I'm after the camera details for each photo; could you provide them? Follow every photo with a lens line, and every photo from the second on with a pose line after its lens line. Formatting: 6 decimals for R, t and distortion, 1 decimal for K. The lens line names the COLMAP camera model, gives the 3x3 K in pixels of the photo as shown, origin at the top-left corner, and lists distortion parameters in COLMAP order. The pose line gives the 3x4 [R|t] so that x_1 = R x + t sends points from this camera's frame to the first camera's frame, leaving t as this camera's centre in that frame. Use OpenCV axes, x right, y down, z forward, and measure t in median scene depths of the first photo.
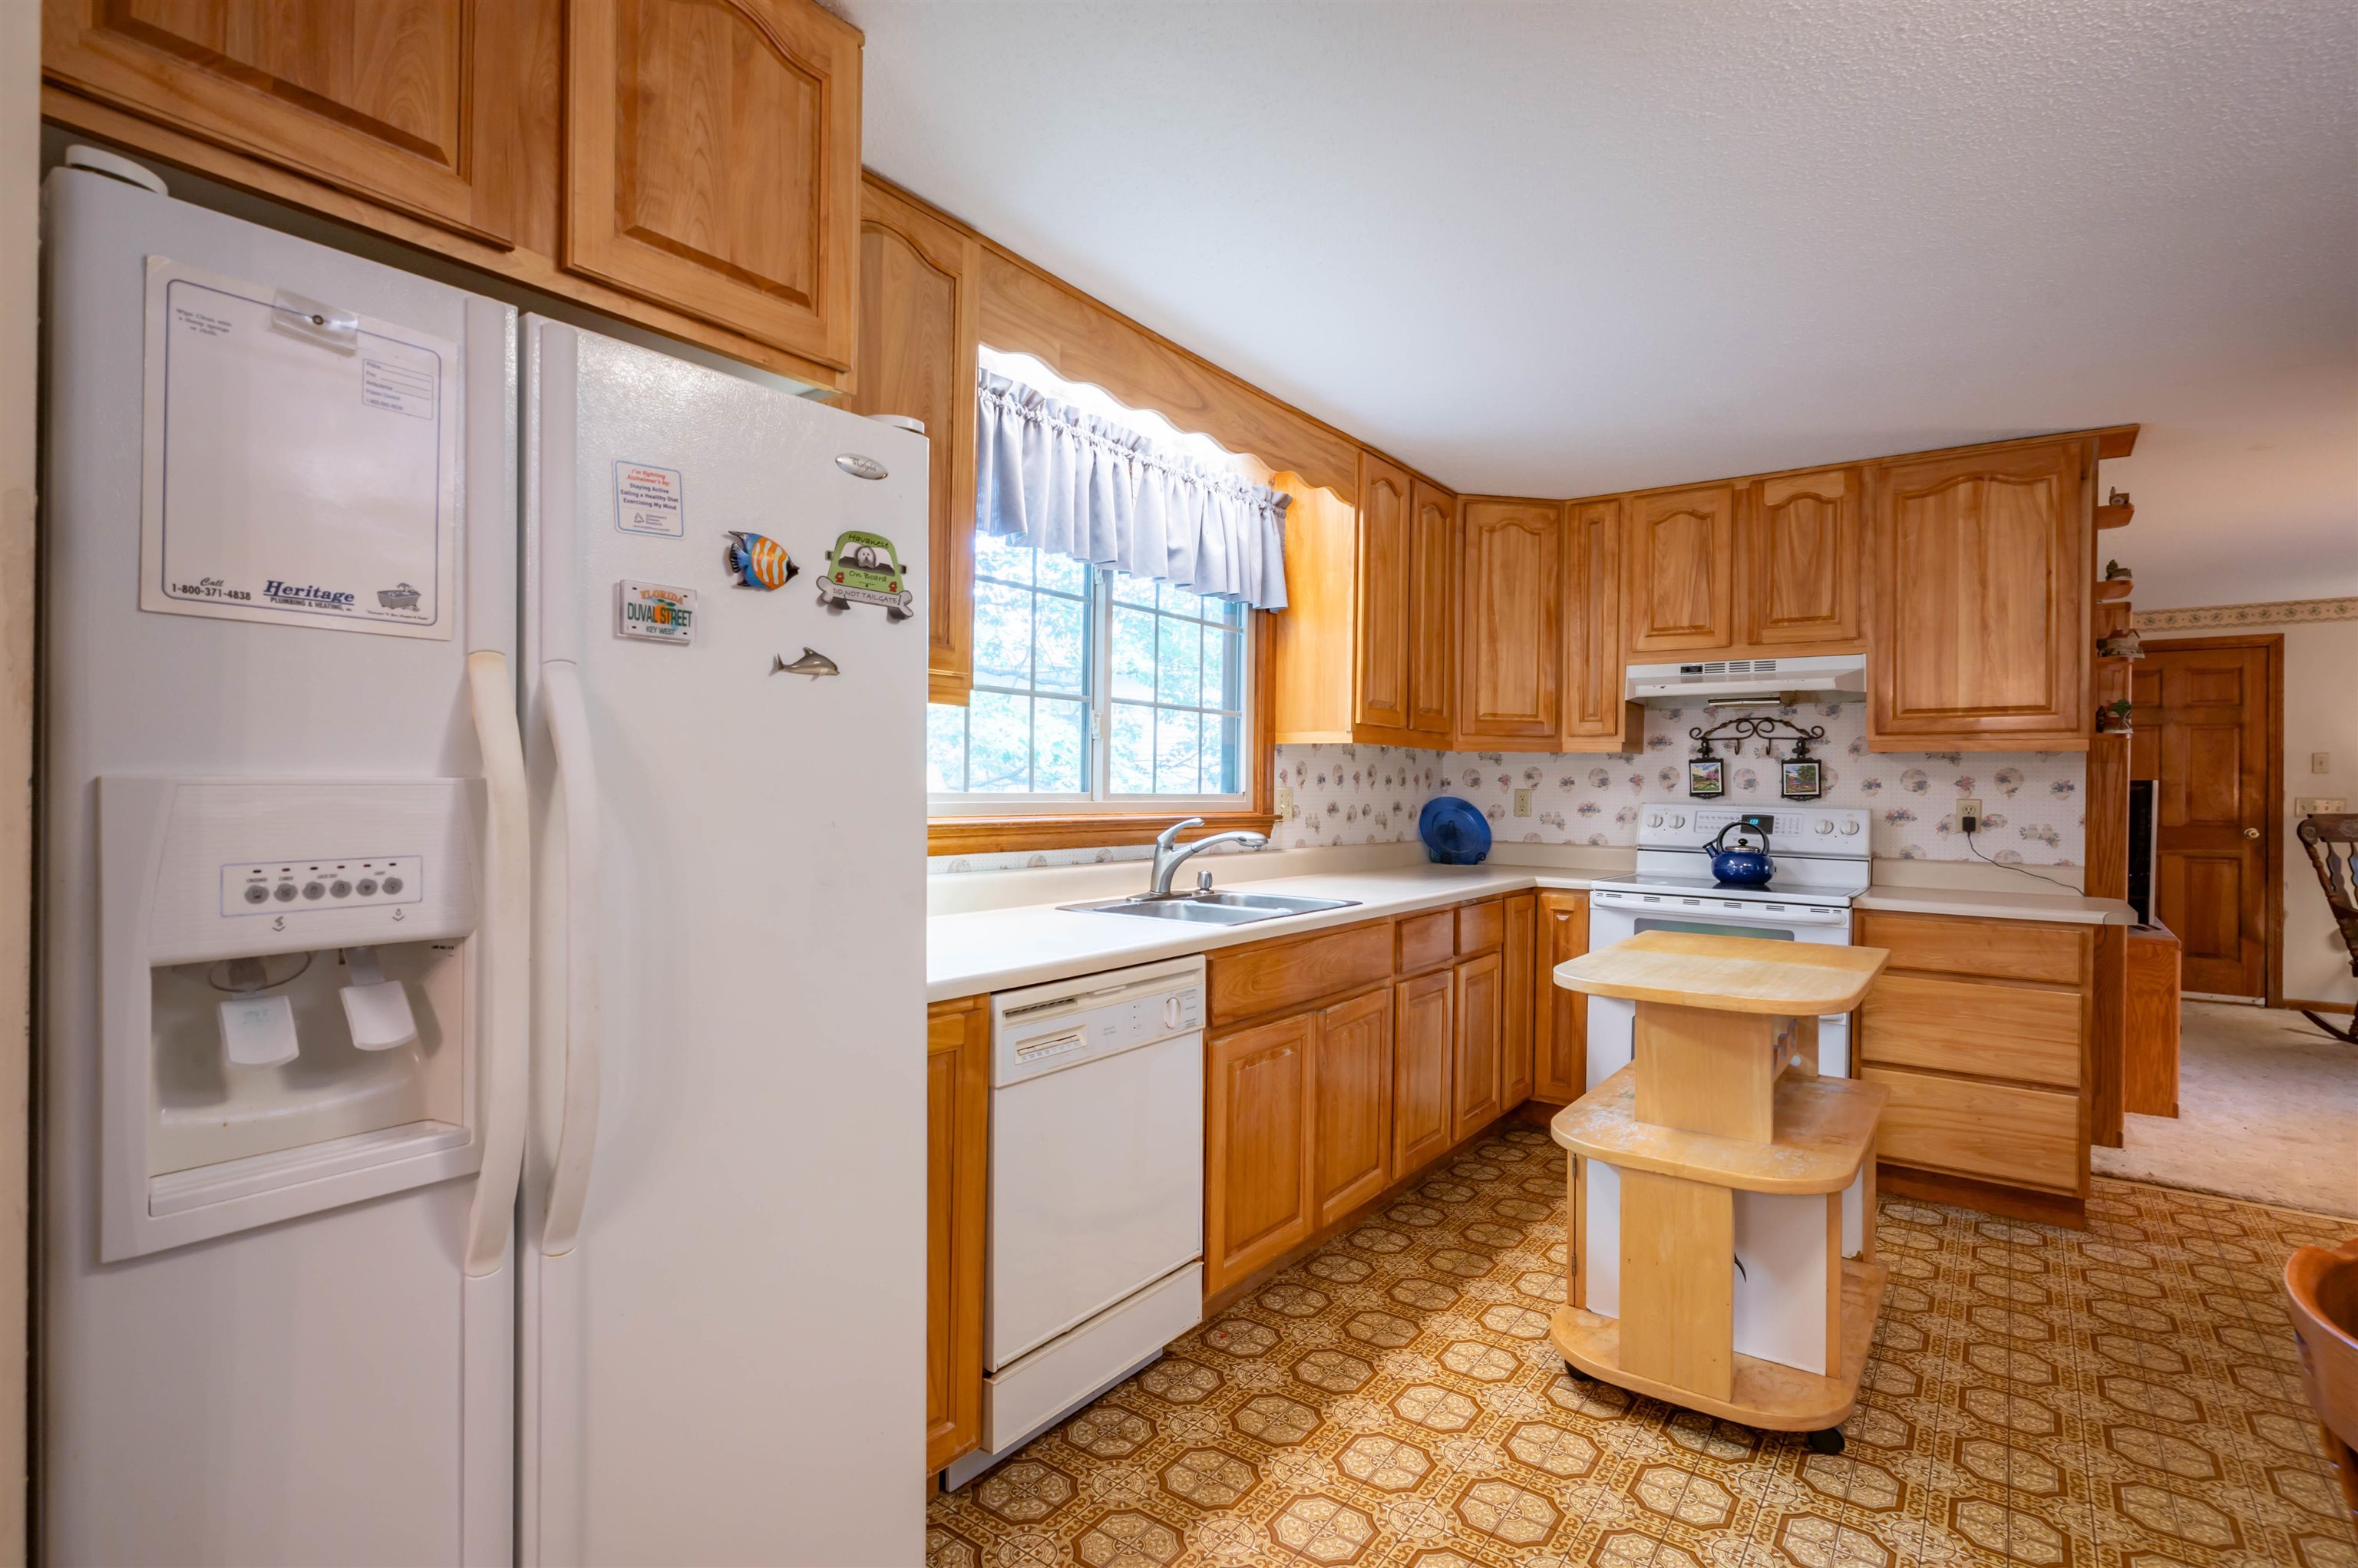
lens RADIAL K [[1161.8, 0, 1150.1], [0, 1161.8, 782.2], [0, 0, 1]] dist [-0.001887, 0.000064]
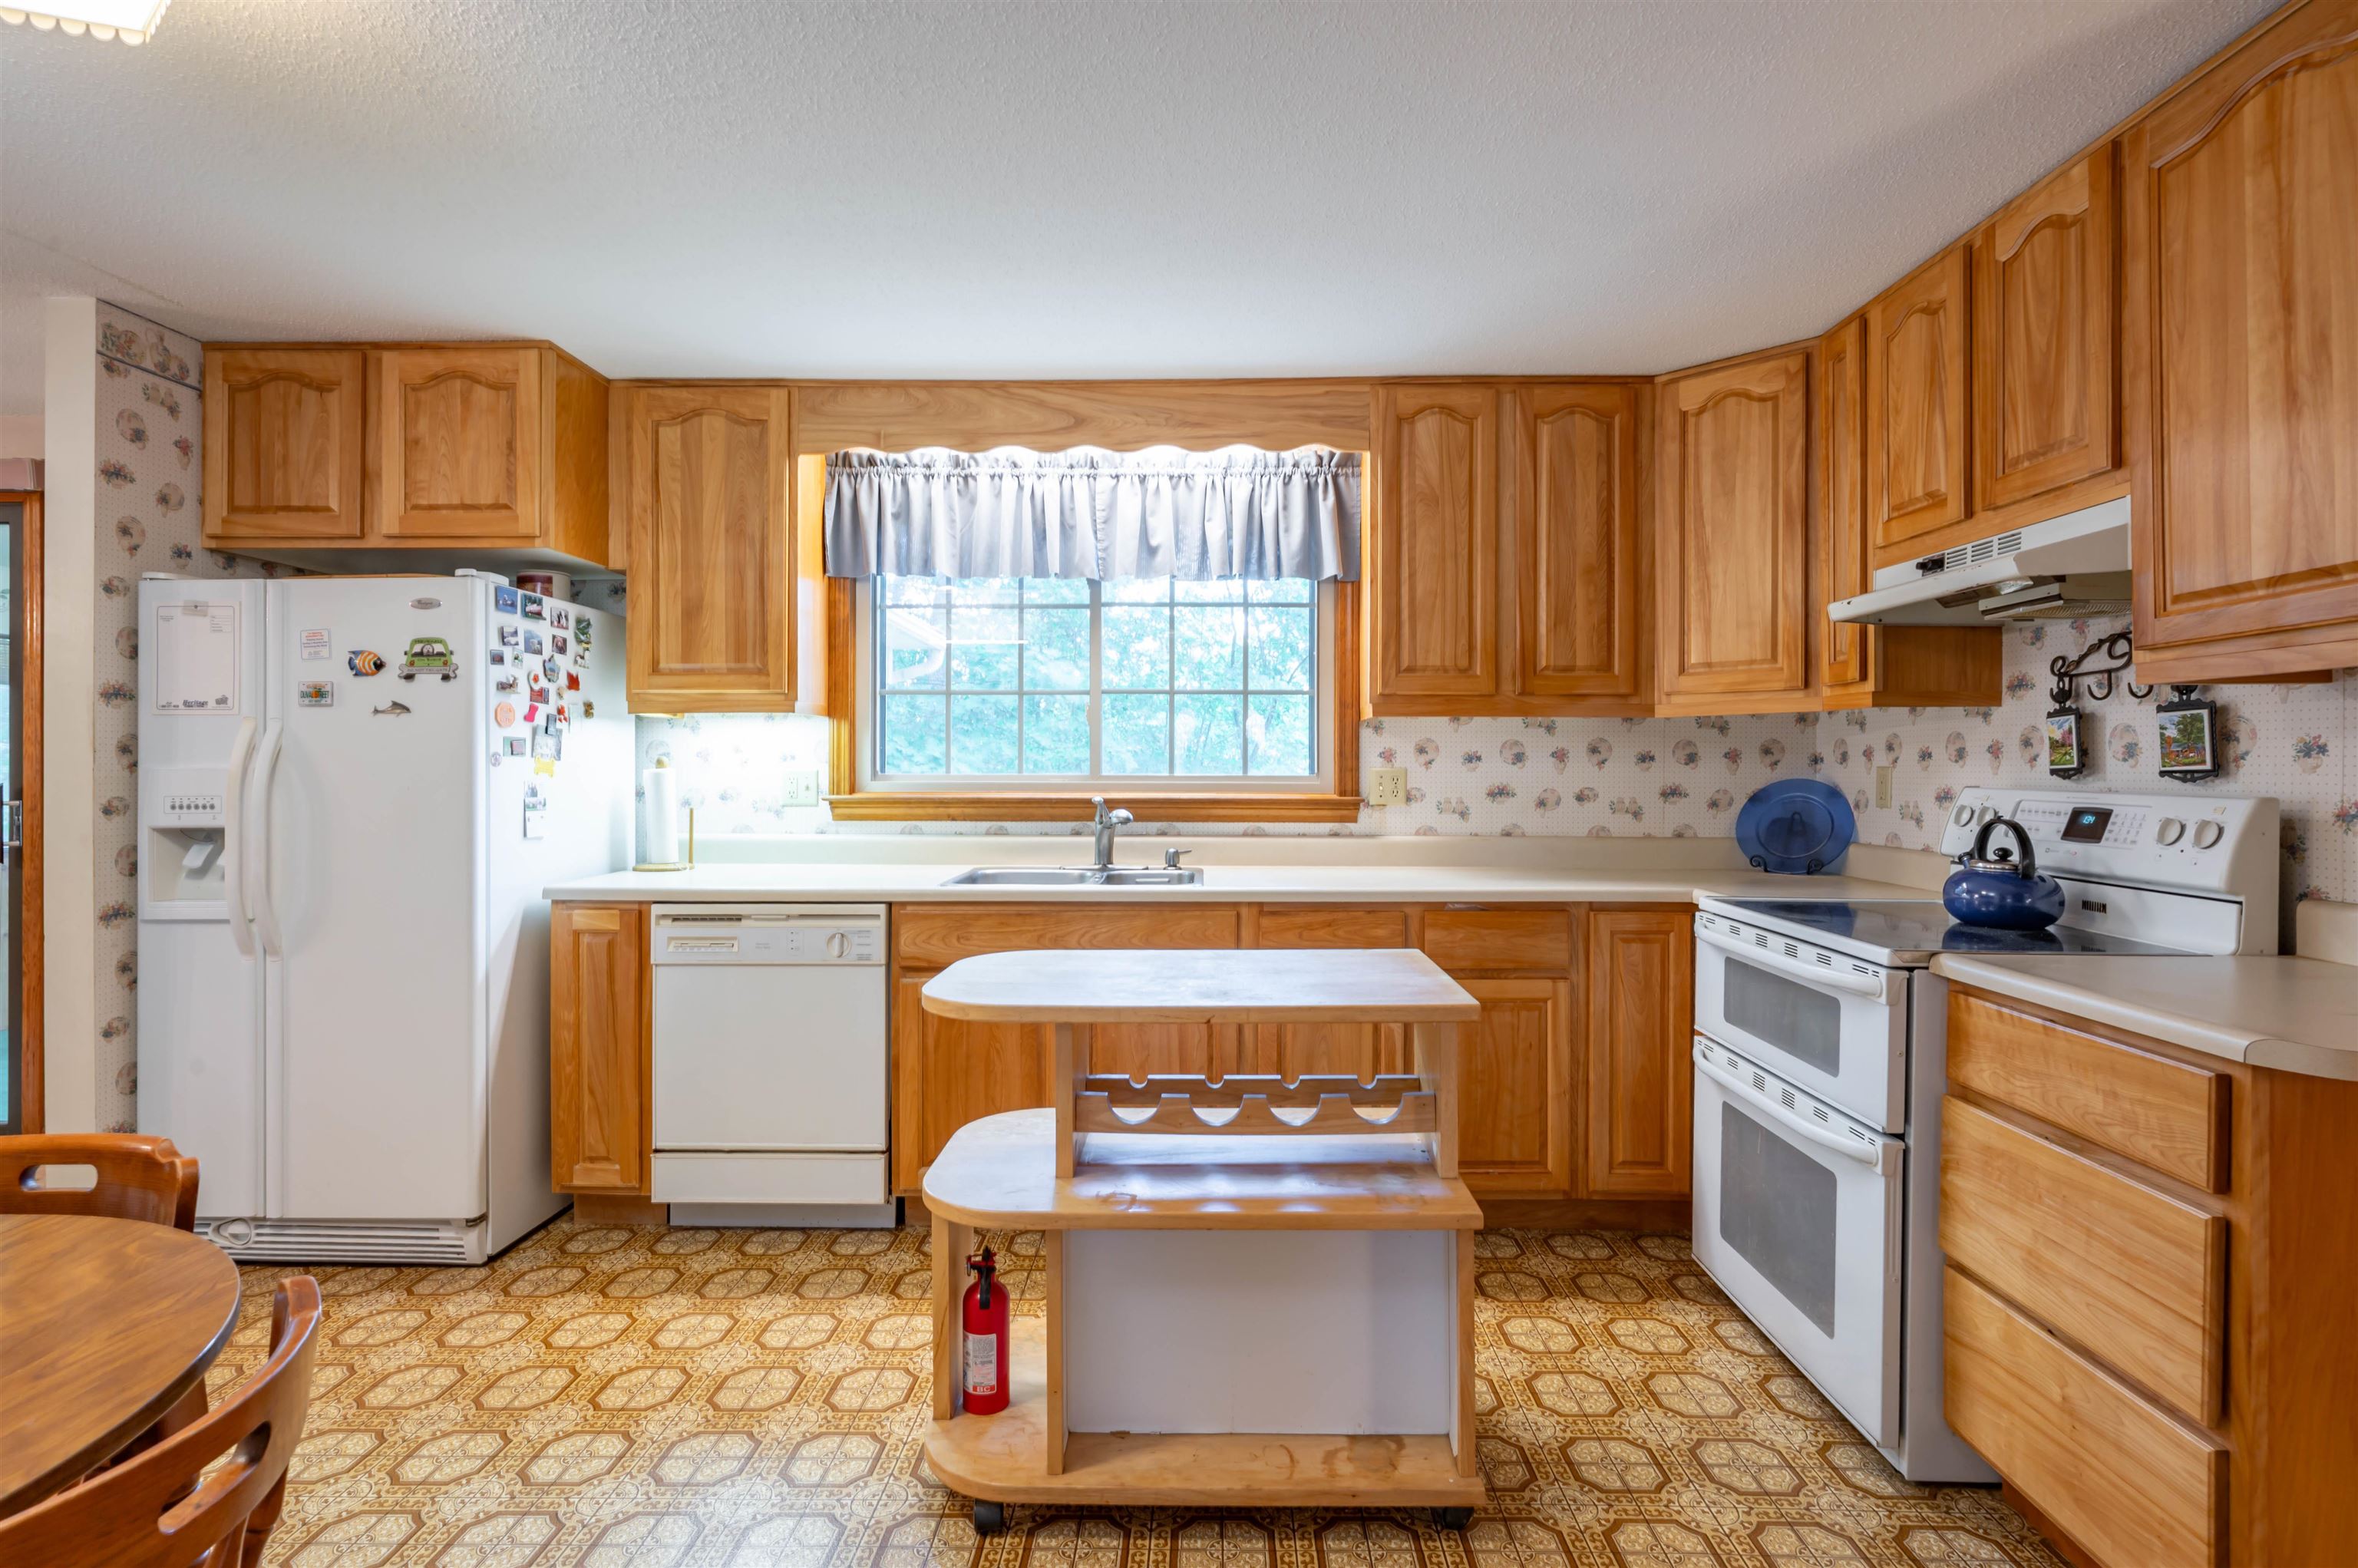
lens RADIAL K [[1148.9, 0, 1179.5], [0, 1148.9, 769.8], [0, 0, 1]] dist [-0.000433, 0.000816]
pose [[0.572288, -0.010289, -0.819988, 0.843039], [0.008521, 0.999942, -0.006601, 0.011552], [0.820009, -0.003209, 0.572342, 0.386510]]
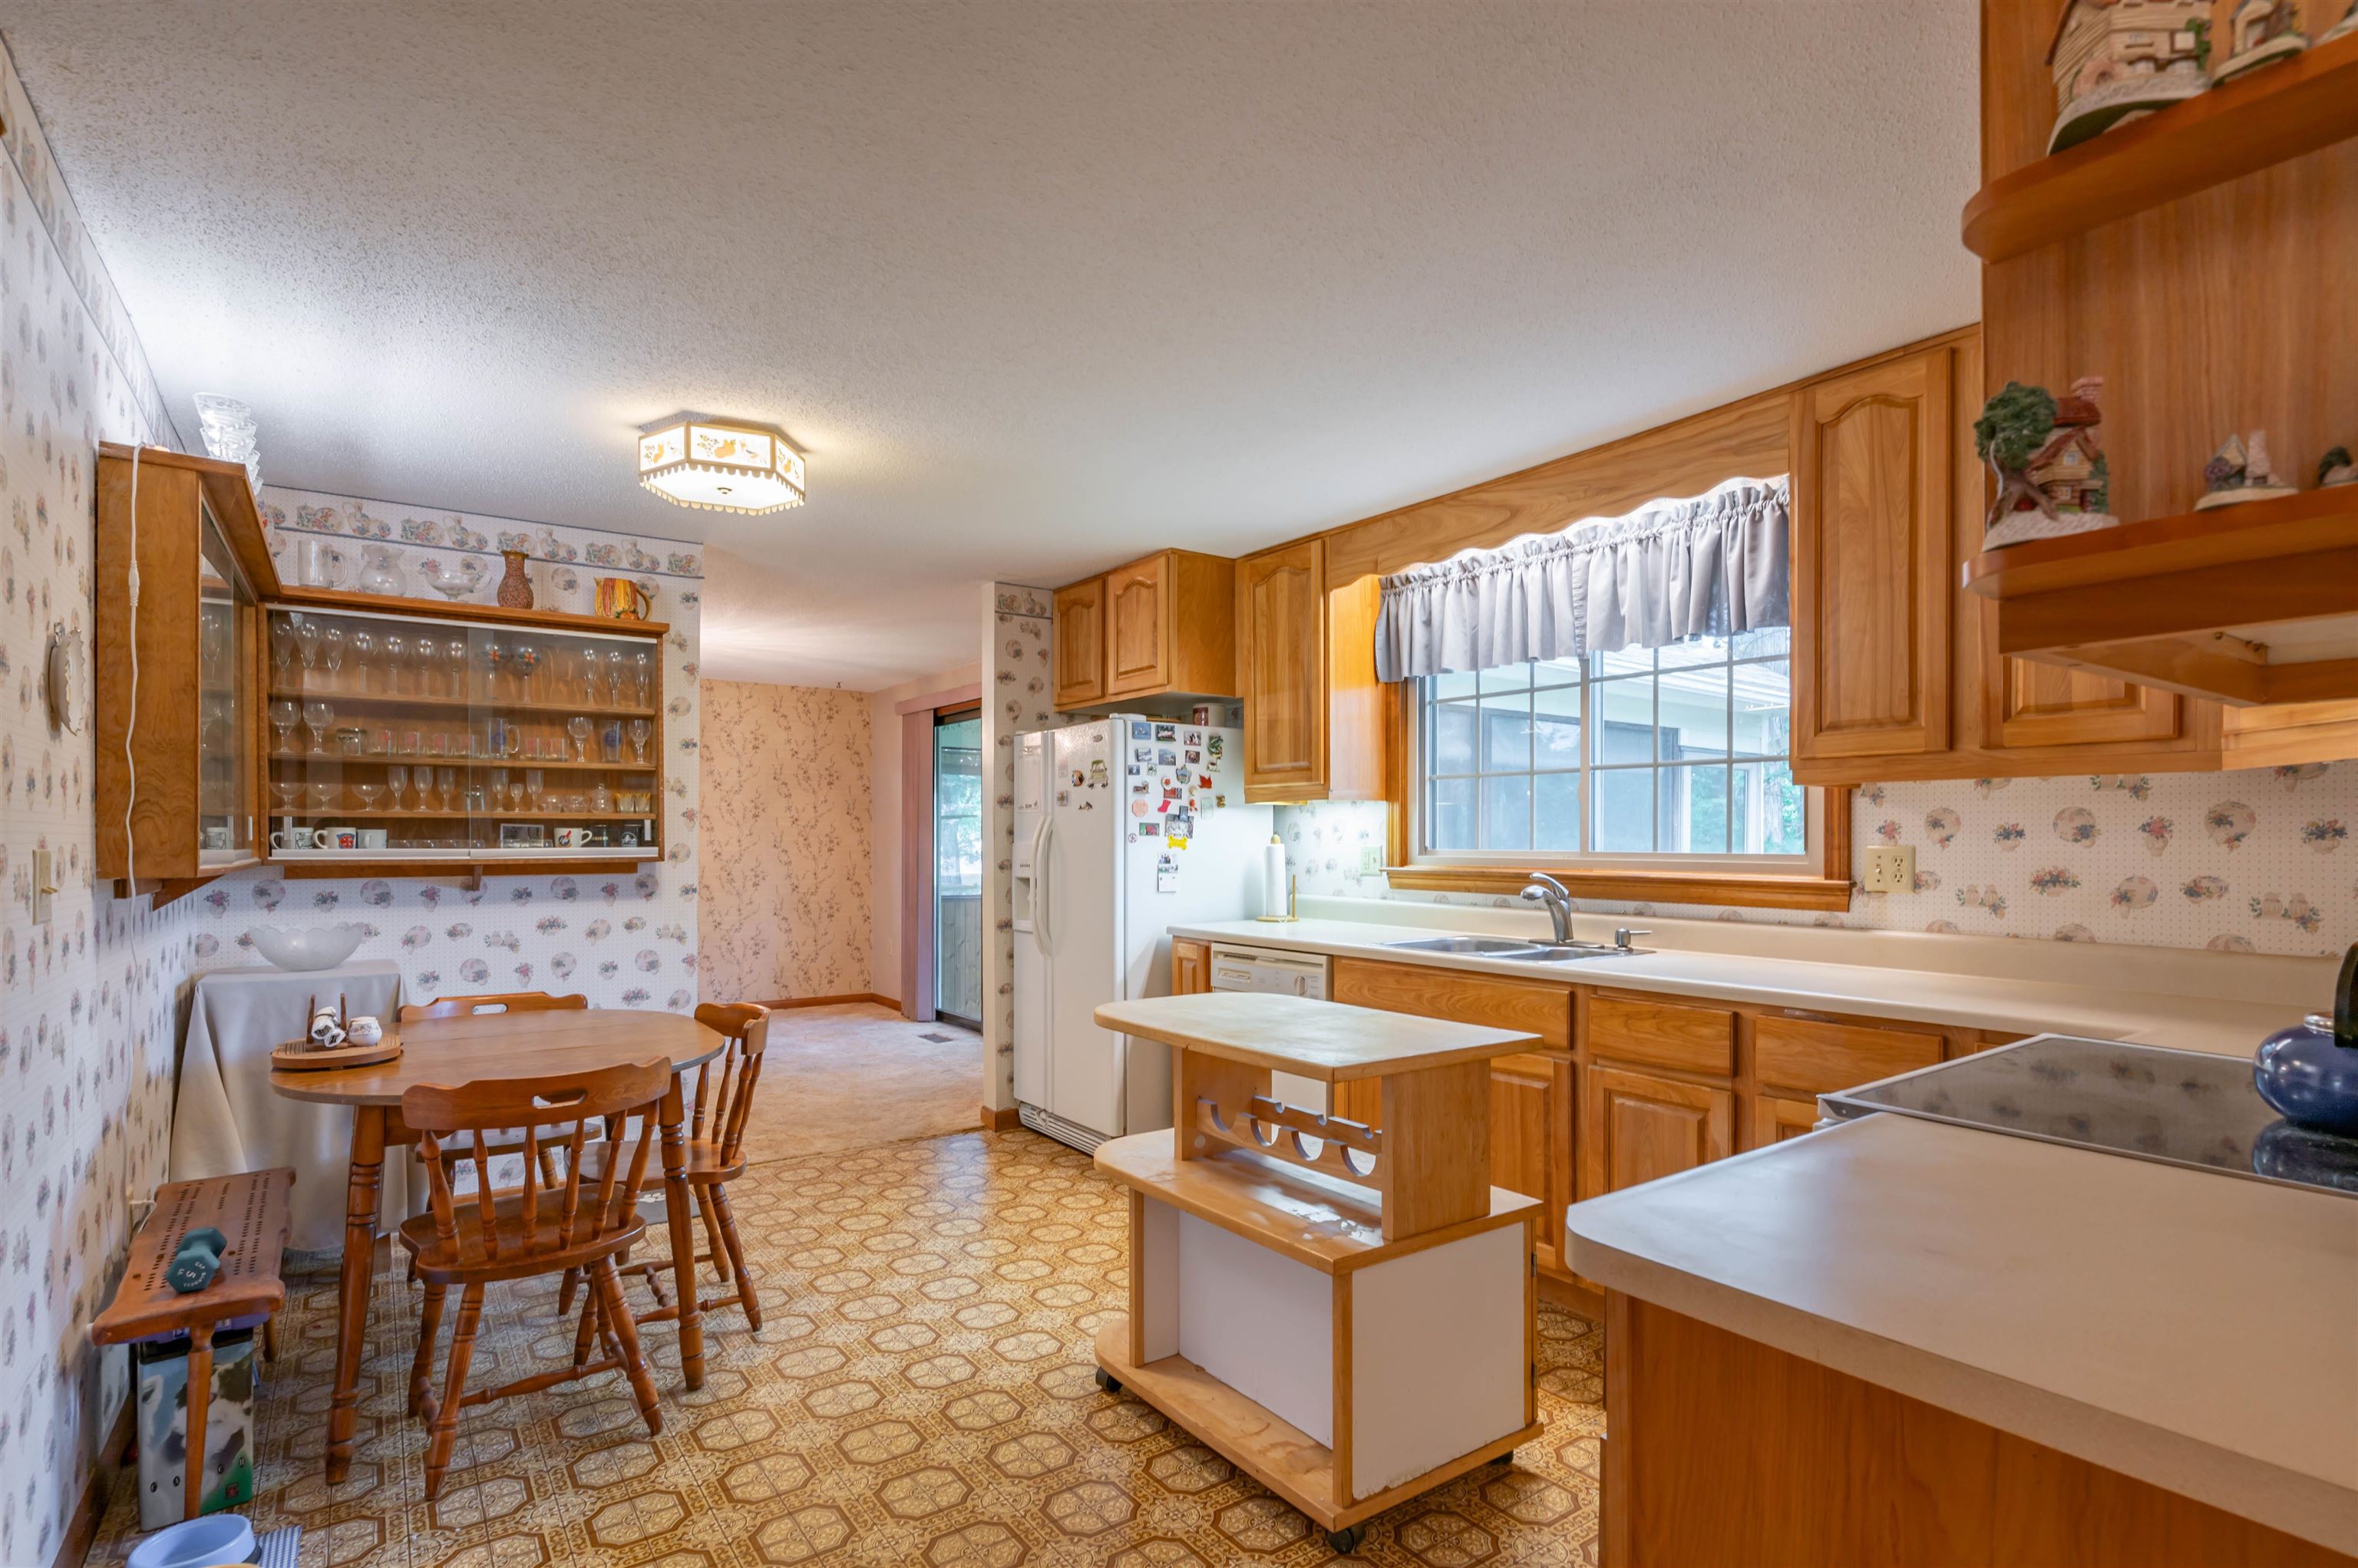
lens RADIAL K [[1153.4, 0, 1181.0], [0, 1153.4, 844.1], [0, 0, 1]] dist [0.000701, 0.000646]
pose [[-0.315202, -0.008646, -0.948985, 1.047971], [-0.002162, 0.999962, -0.008393, 0.011507], [0.949022, -0.000594, -0.315209, 0.891484]]
